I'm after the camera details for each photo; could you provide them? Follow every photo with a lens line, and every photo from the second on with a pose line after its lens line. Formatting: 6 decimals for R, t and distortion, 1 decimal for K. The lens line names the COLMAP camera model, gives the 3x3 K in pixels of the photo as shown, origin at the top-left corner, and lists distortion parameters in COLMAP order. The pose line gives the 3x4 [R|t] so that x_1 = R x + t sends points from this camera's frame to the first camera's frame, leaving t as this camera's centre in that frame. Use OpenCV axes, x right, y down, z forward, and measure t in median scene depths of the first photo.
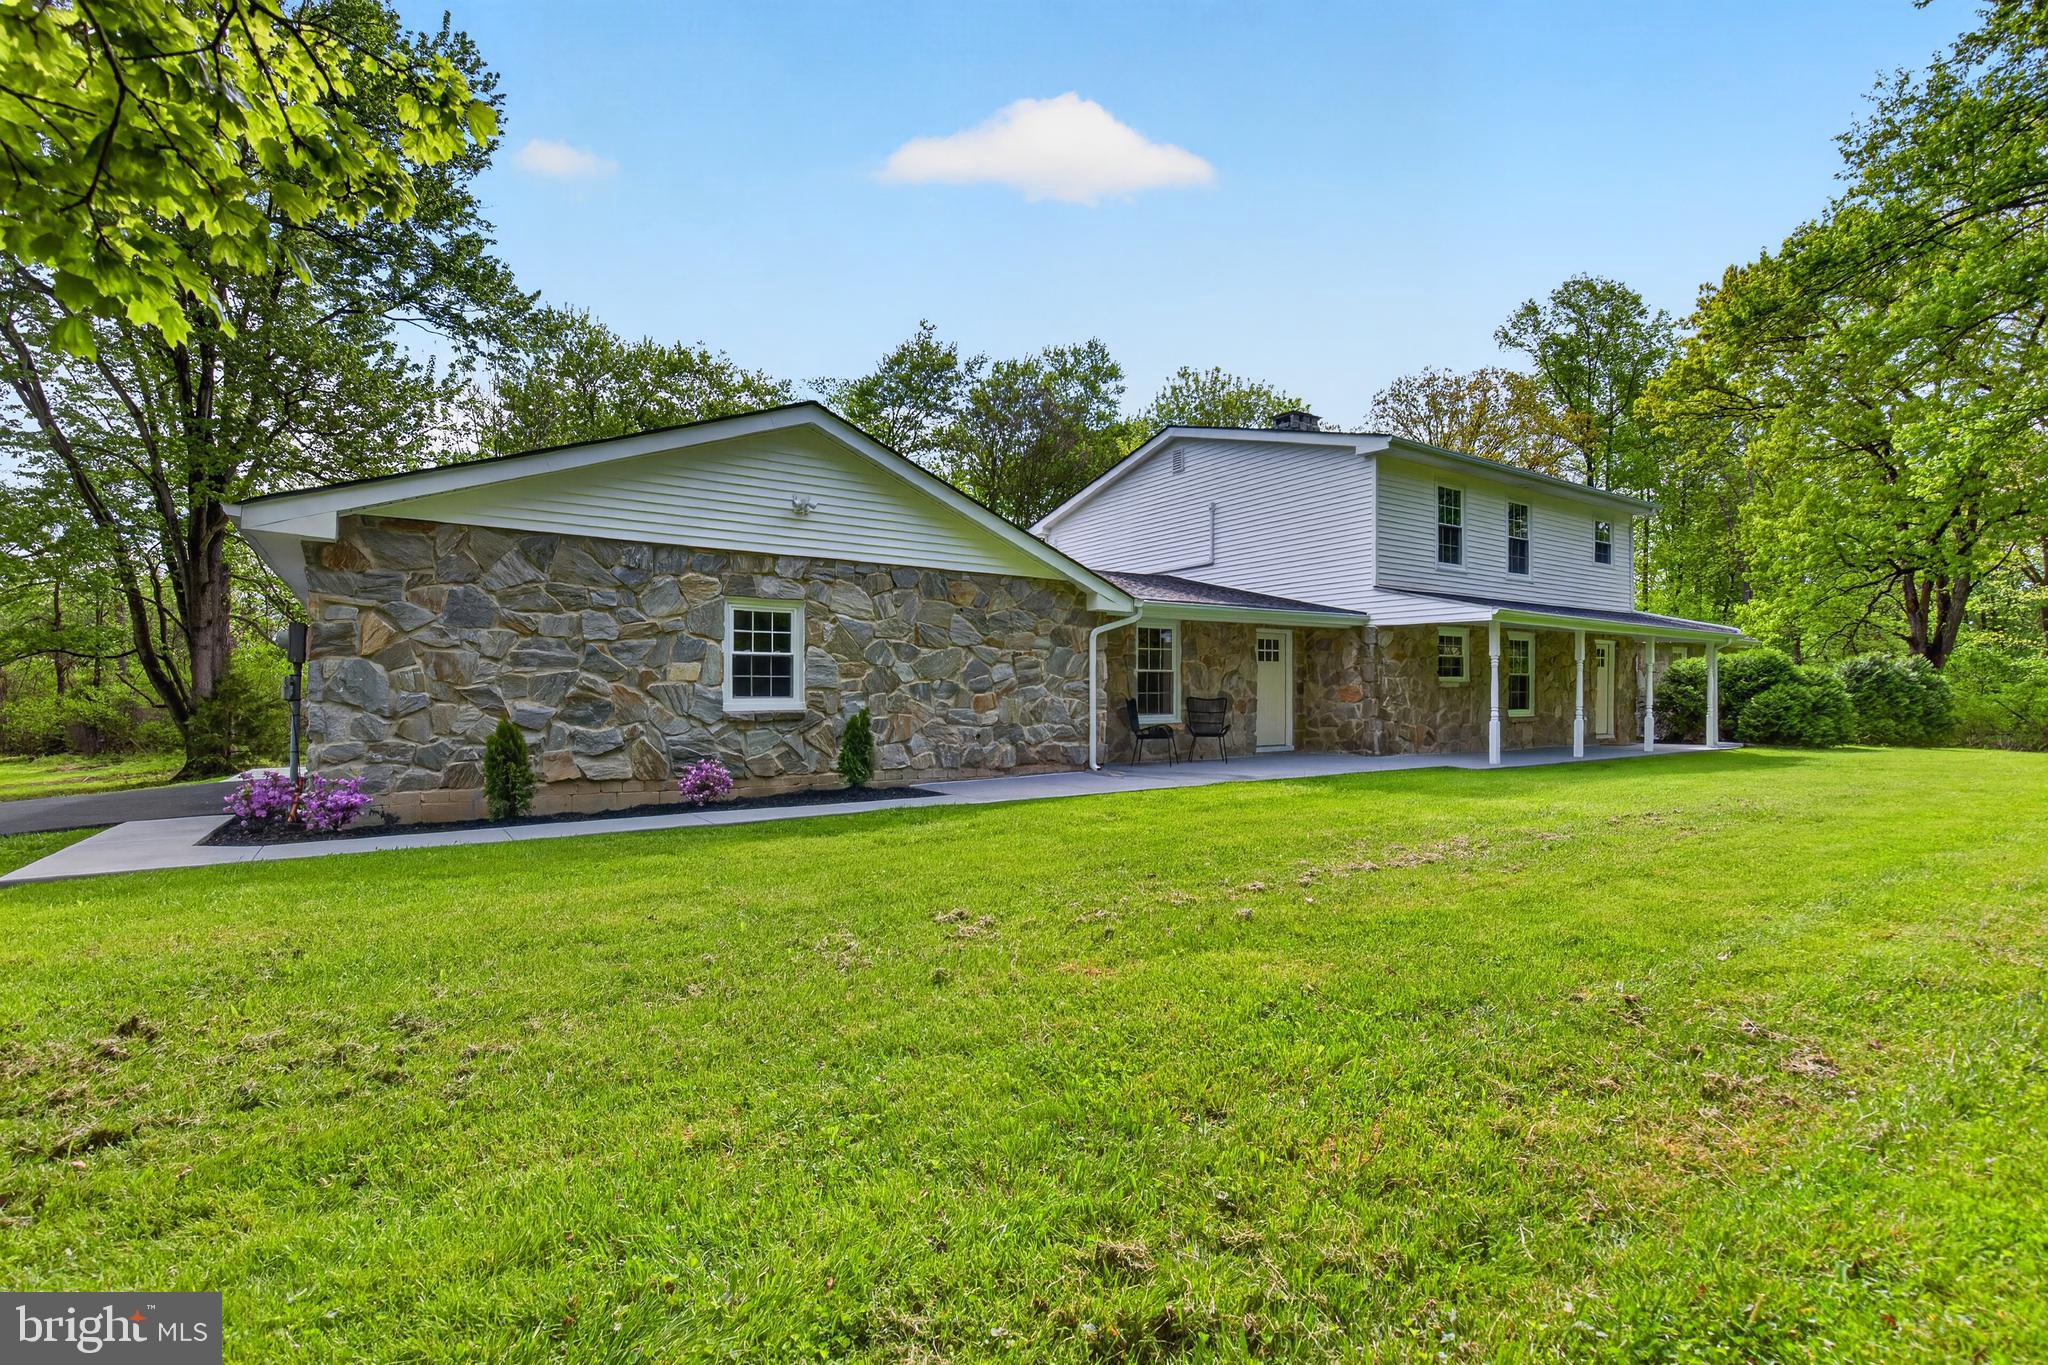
lens RADIAL K [[946.9, 0, 1024.3], [0, 946.9, 698.1], [0, 0, 1]] dist [-0.000377, -0.000290]
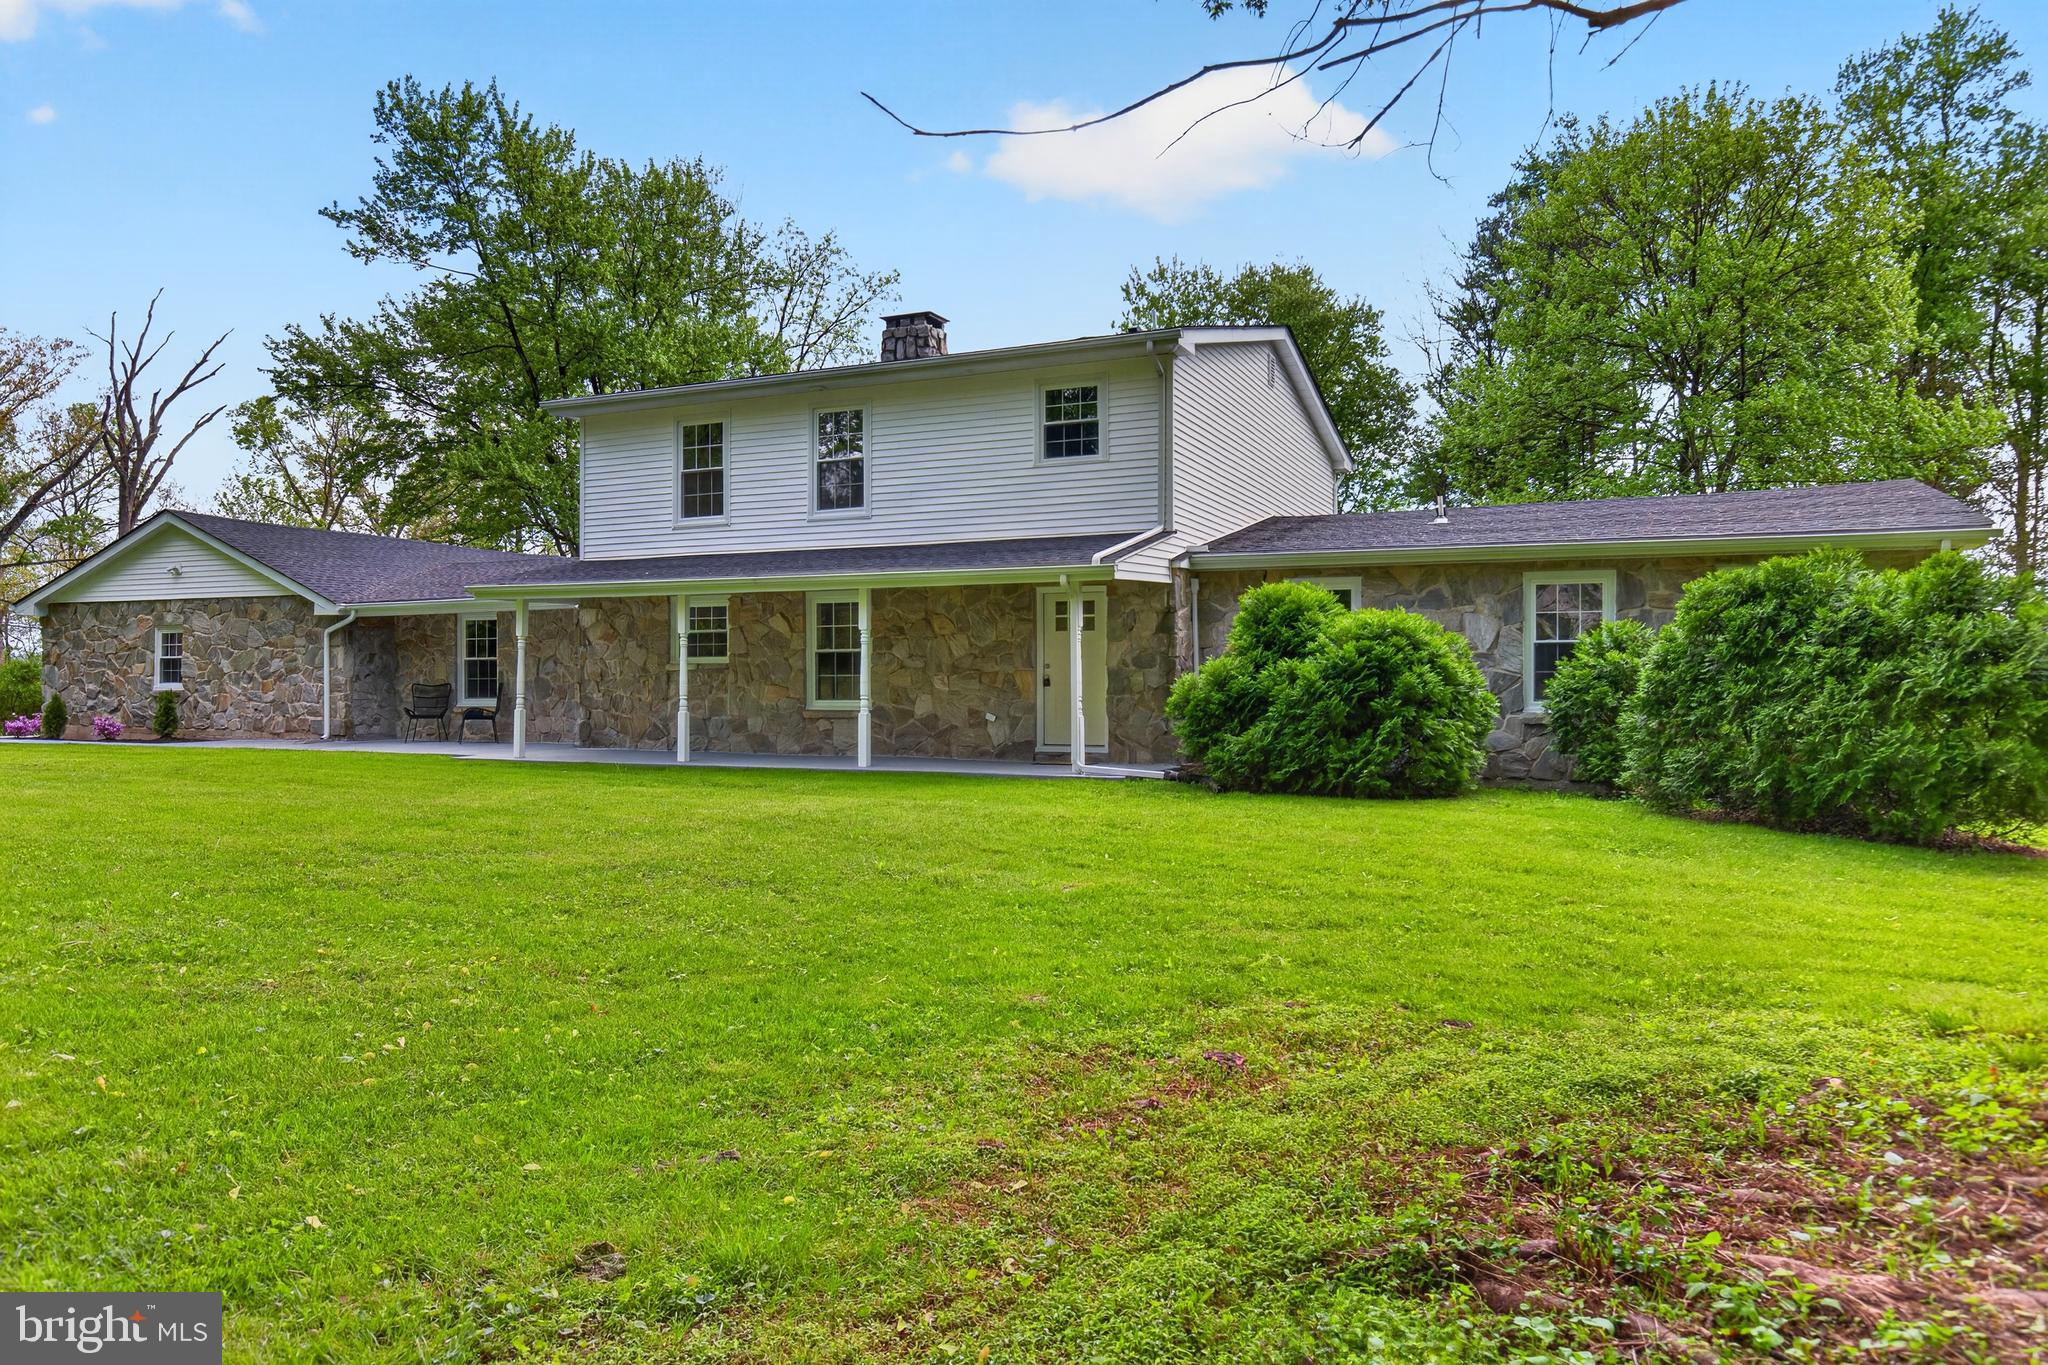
lens RADIAL K [[1348.4, 0, 1035.7], [0, 1348.4, 690.8], [0, 0, 1]] dist [-0.015677, 0.007867]
pose [[0.522220, 0.004180, -0.852800, 2.430263], [-0.001610, 0.999991, 0.003915, 0.001920], [0.852809, -0.000671, 0.522222, 0.986768]]
